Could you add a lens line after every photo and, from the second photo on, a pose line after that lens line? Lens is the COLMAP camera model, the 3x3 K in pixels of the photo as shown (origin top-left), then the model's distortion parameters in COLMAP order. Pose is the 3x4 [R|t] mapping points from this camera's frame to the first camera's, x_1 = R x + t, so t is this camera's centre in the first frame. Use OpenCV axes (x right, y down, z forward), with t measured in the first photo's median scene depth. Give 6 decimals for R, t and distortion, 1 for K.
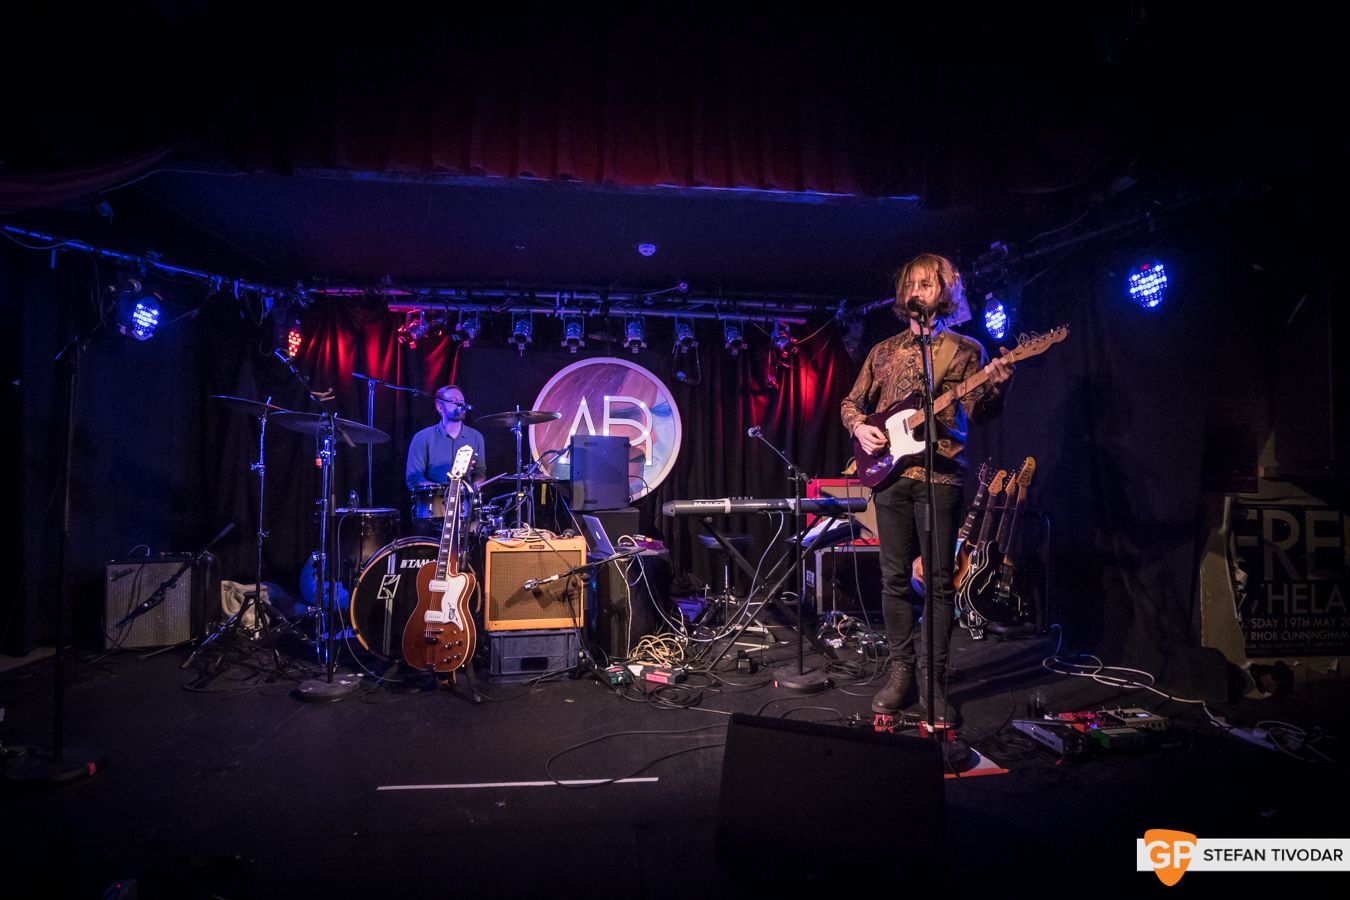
lens RADIAL K [[605.0, 0, 683.6], [0, 605.0, 432.3], [0, 0, 1]] dist [-0.004074, -0.000150]
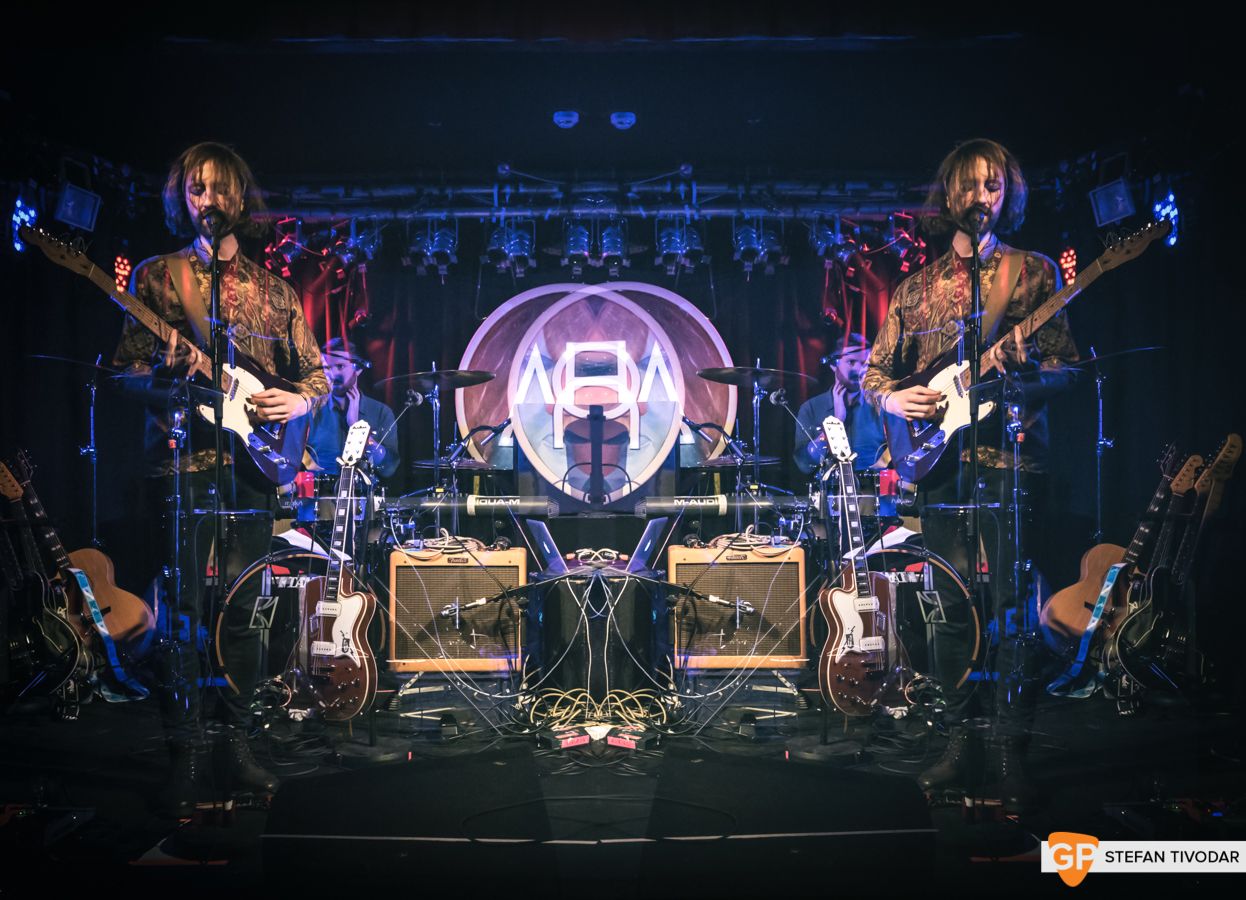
lens RADIAL K [[1122.0, 0, 620.2], [0, 1122.0, 445.9], [0, 0, 1]] dist [0.004096, 0.017411]
pose [[0.991404, -0.002269, -0.130818, 0.114652], [0.008625, 0.998808, 0.048041, -0.008783], [0.130553, -0.048756, 0.990242, -0.270293]]
